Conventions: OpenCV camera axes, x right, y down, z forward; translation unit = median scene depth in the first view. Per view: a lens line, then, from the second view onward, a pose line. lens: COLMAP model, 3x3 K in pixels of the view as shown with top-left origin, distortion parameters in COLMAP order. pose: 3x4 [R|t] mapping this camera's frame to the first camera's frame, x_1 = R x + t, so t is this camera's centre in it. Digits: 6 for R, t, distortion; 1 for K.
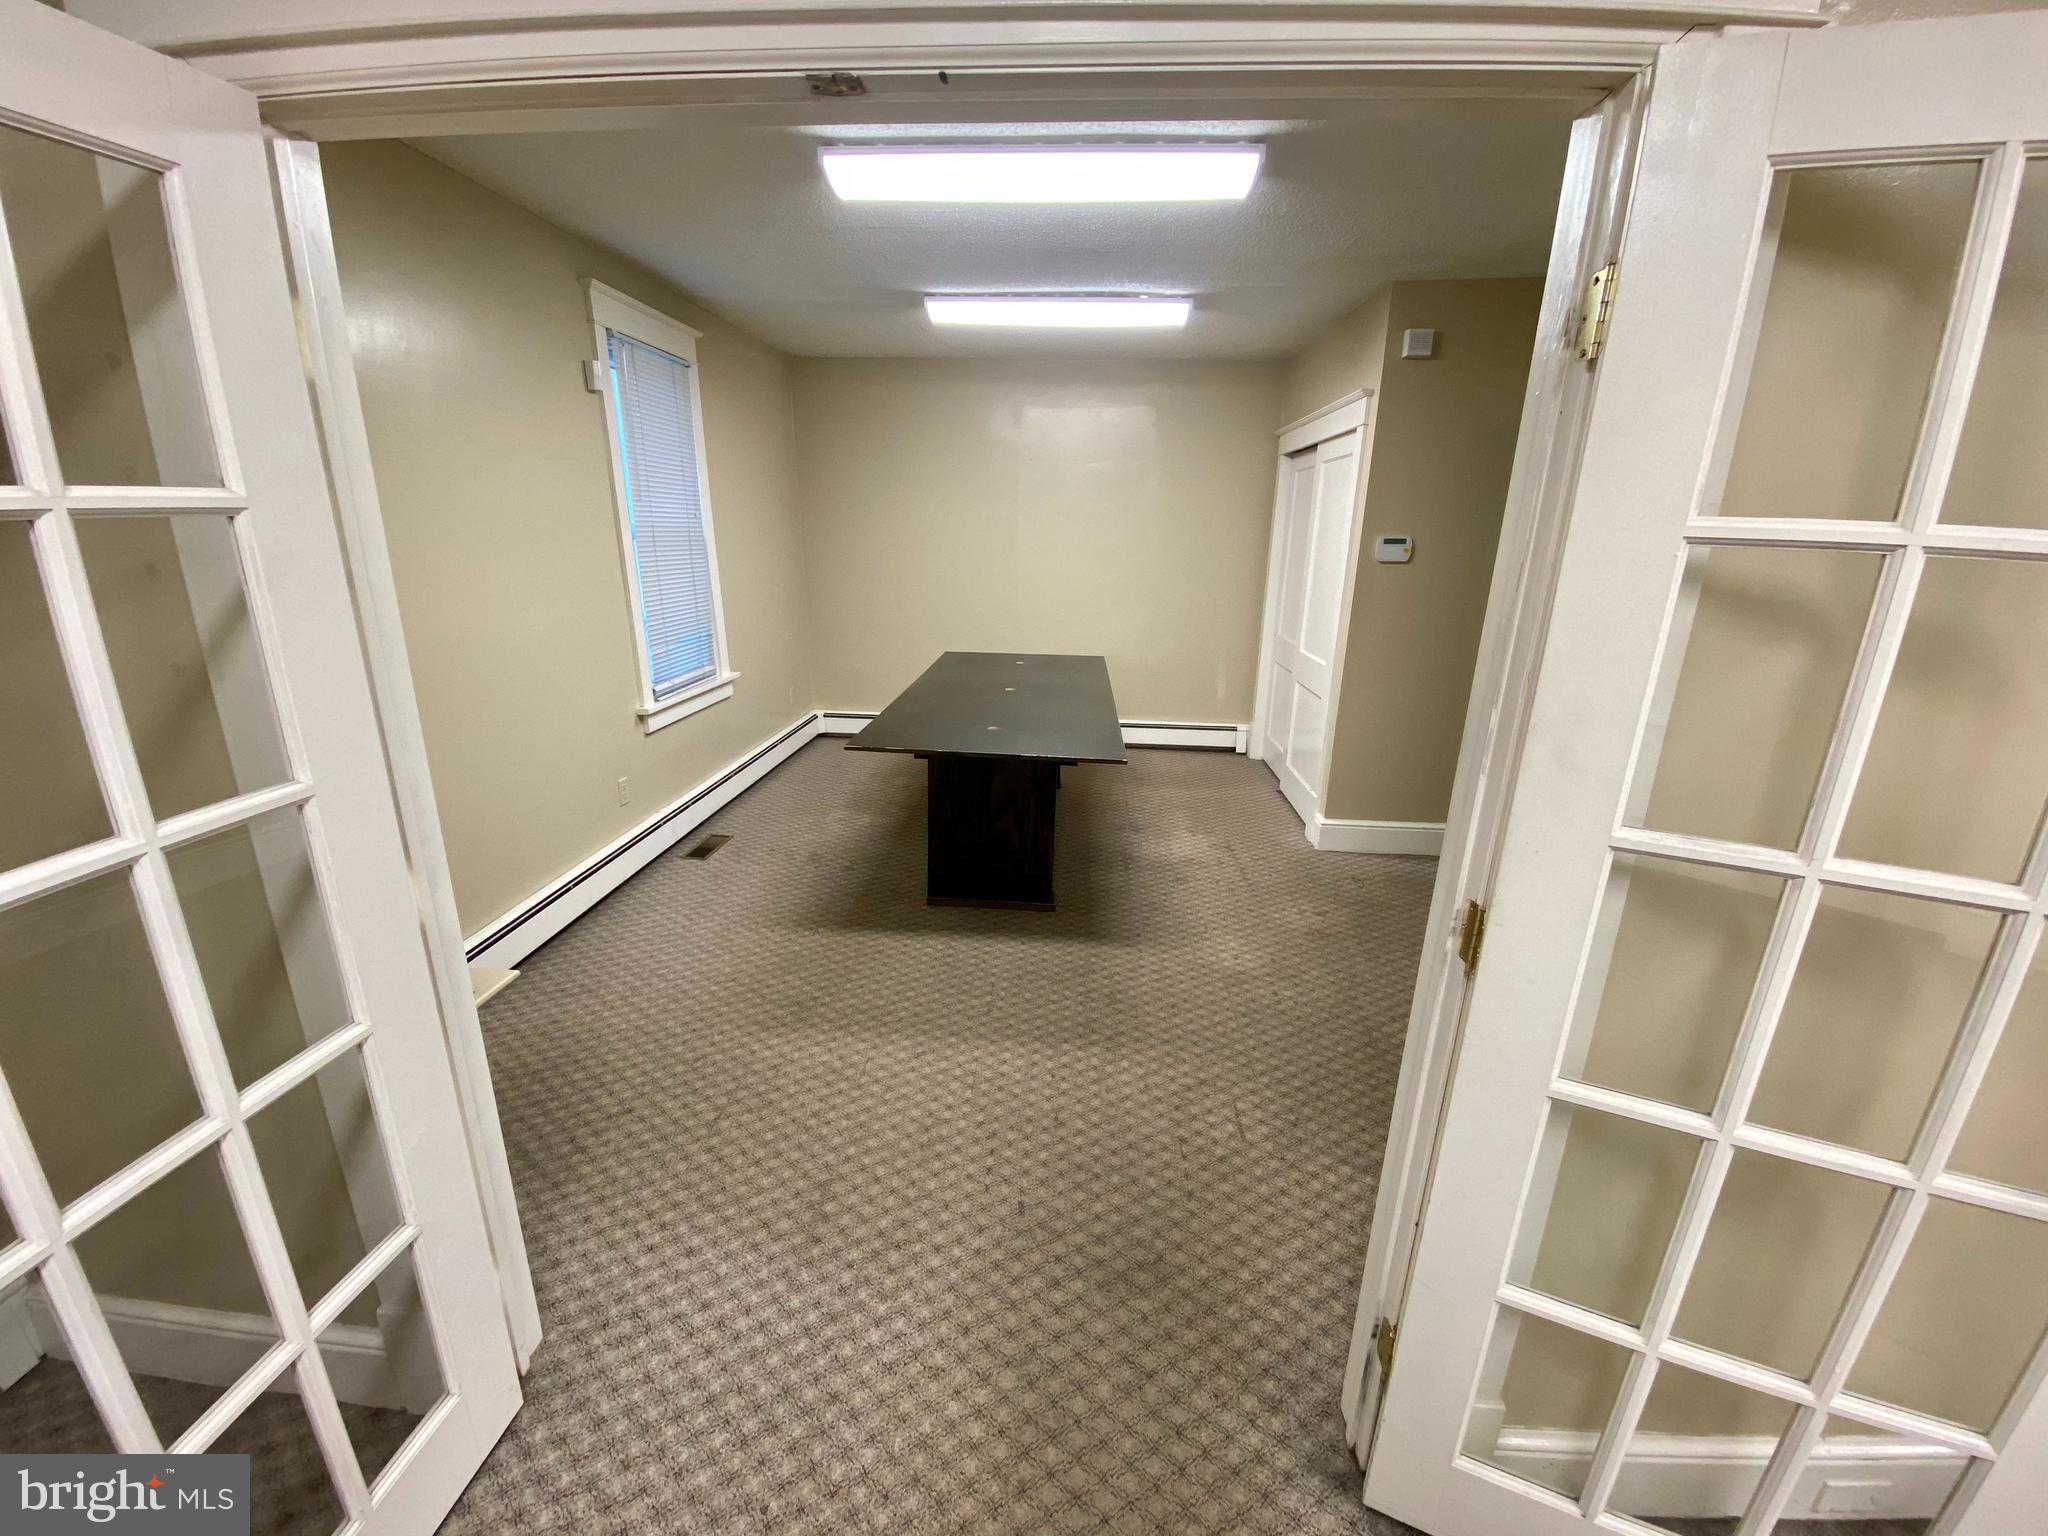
lens RADIAL K [[815.1, 0, 1016.2], [0, 815.1, 768.6], [0, 0, 1]] dist [0.017171, -0.020031]
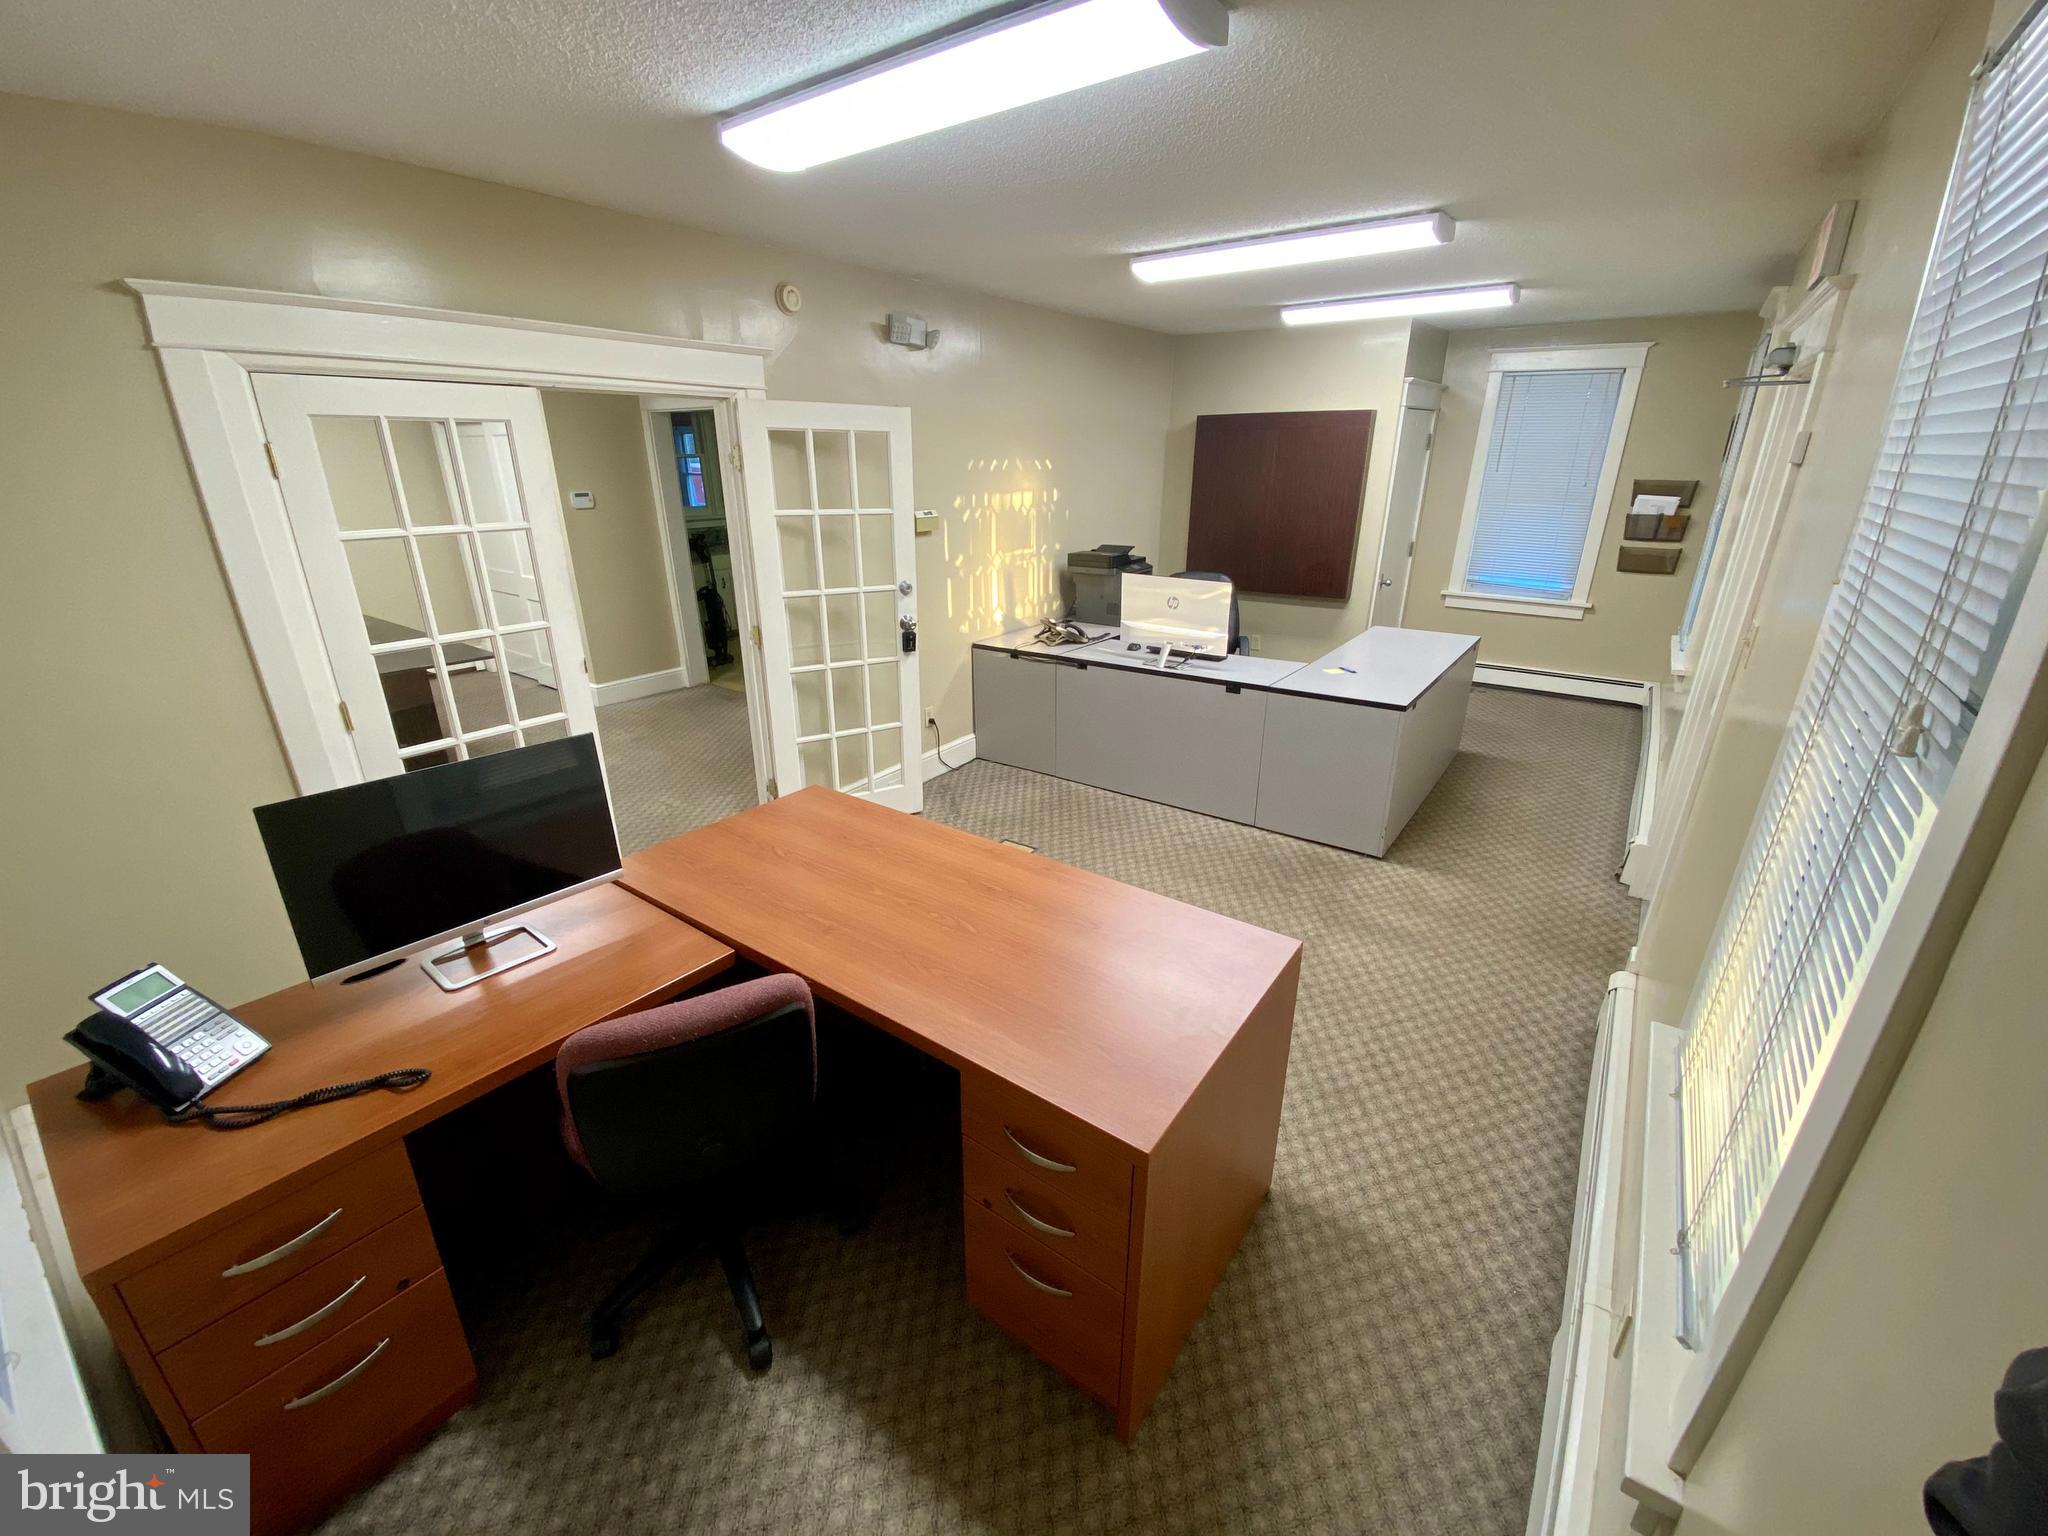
lens RADIAL K [[815.1, 0, 1016.2], [0, 815.1, 768.6], [0, 0, 1]] dist [0.017171, -0.020031]
pose [[0.531828, -0.317709, 0.784997, -1.074385], [0.247915, 0.944758, 0.214408, 0.168923], [-0.809751, 0.080585, 0.581214, -1.128439]]
